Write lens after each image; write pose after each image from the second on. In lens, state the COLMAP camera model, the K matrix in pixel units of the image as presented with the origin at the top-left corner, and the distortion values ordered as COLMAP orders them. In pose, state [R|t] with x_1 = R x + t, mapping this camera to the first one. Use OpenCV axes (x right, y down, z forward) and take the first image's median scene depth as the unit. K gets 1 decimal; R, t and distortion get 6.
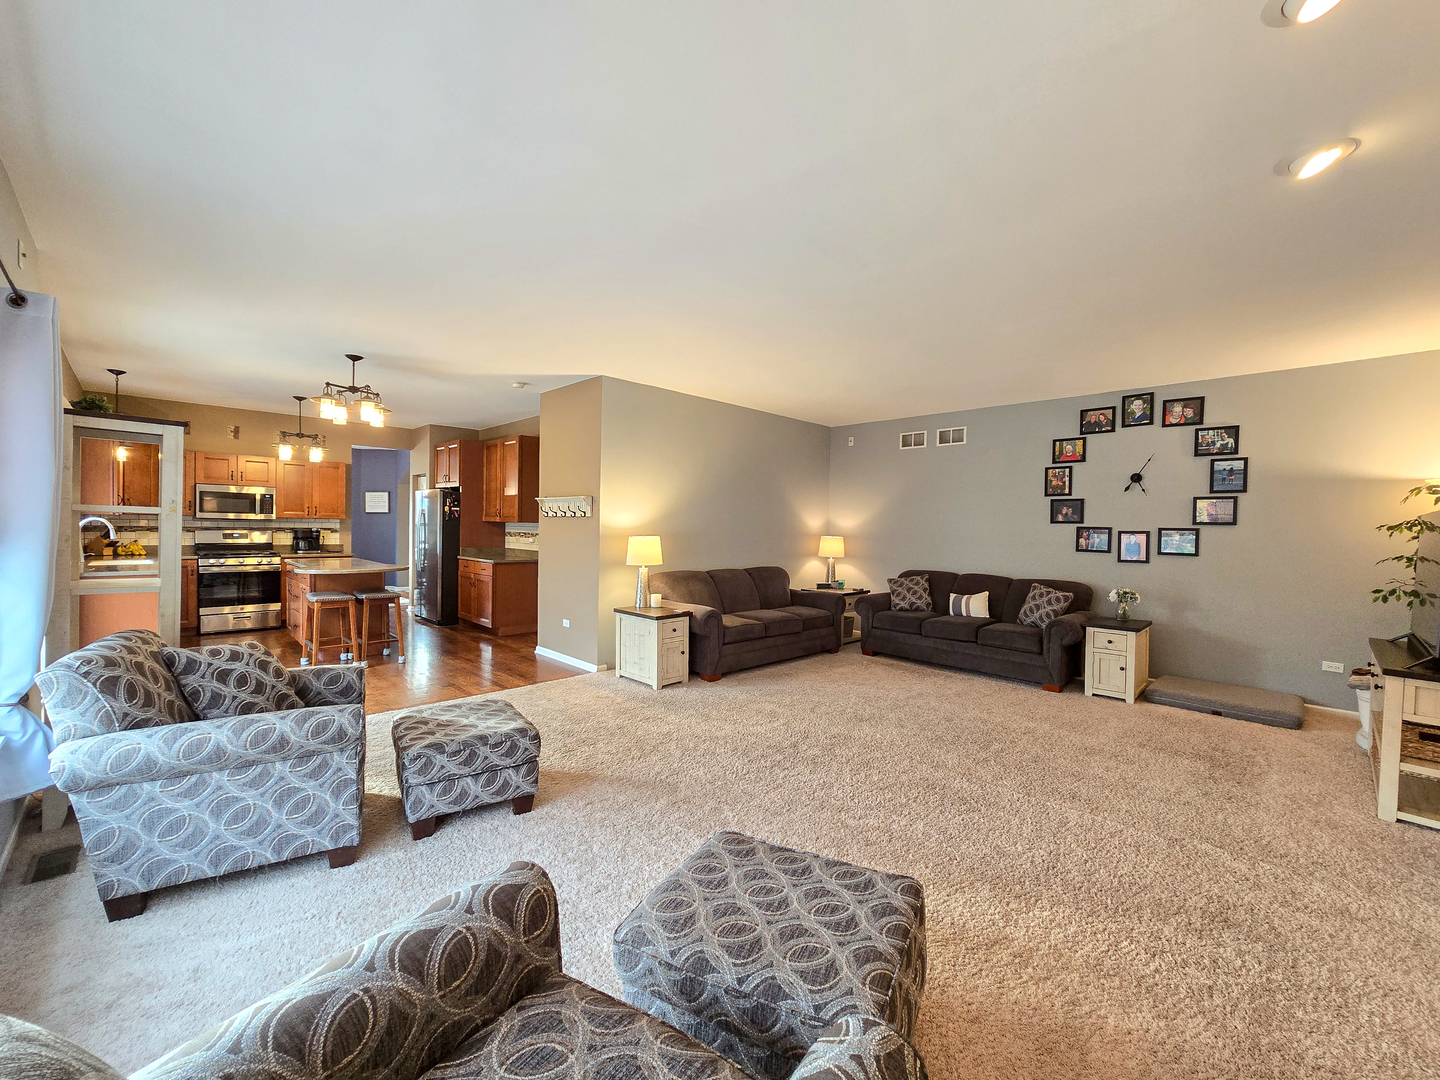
lens RADIAL K [[590.3, 0, 726.5], [0, 590.3, 541.4], [0, 0, 1]] dist [-0.000787, 0.000164]
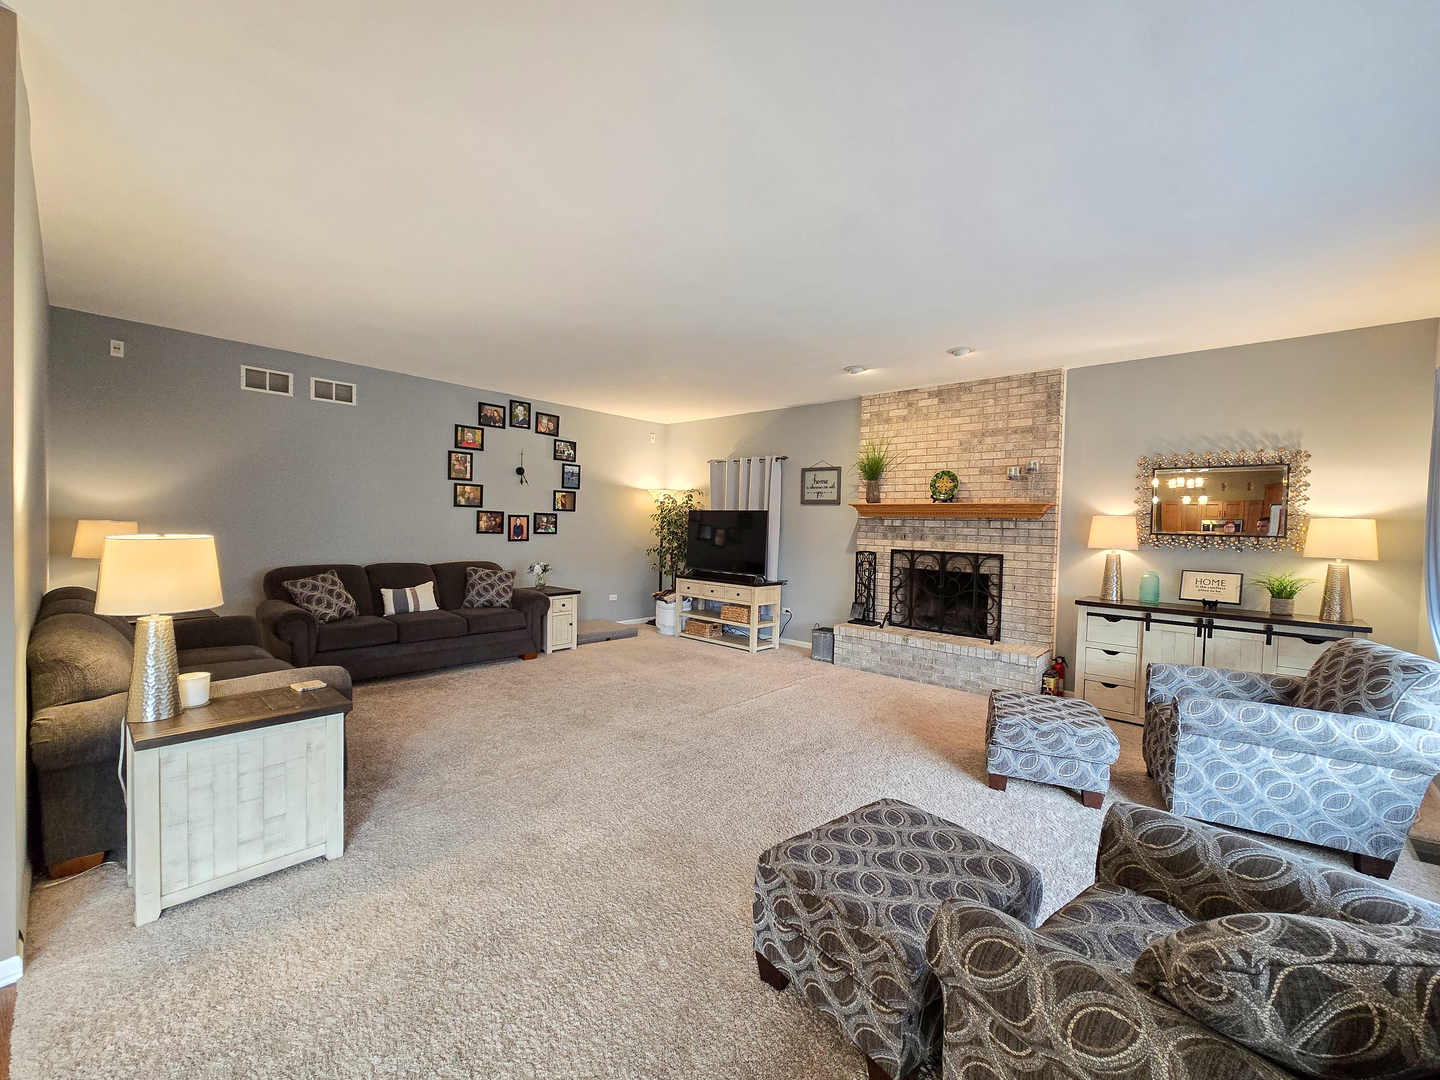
lens RADIAL K [[590.3, 0, 733.3], [0, 590.3, 537.1], [0, 0, 1]] dist [-0.000787, 0.000164]
pose [[-0.063472, -0.042424, 0.997082, -0.533746], [-0.003145, 0.999100, 0.042309, -0.024398], [-0.997979, -0.000451, -0.063548, 0.630440]]
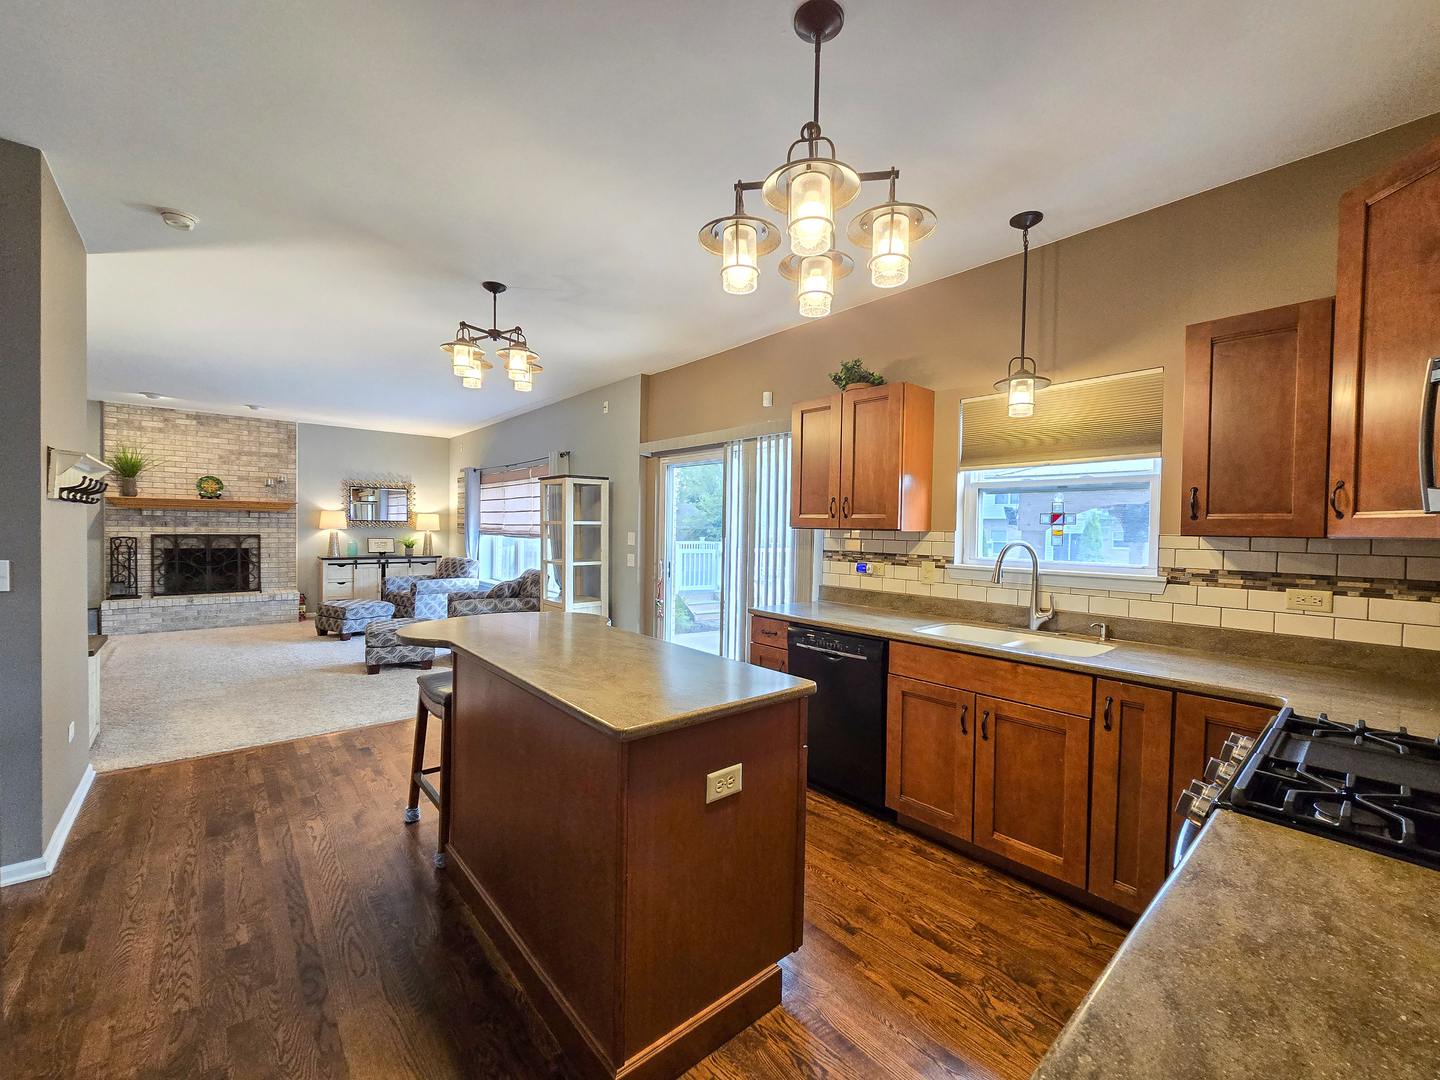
lens RADIAL K [[590.3, 0, 723.2], [0, 590.3, 538.6], [0, 0, 1]] dist [-0.000787, 0.000164]
pose [[-0.997362, -0.038982, 0.061235, -0.824357], [-0.036242, 0.998318, 0.045243, -0.053206], [-0.062896, 0.042905, -0.997097, 1.455058]]
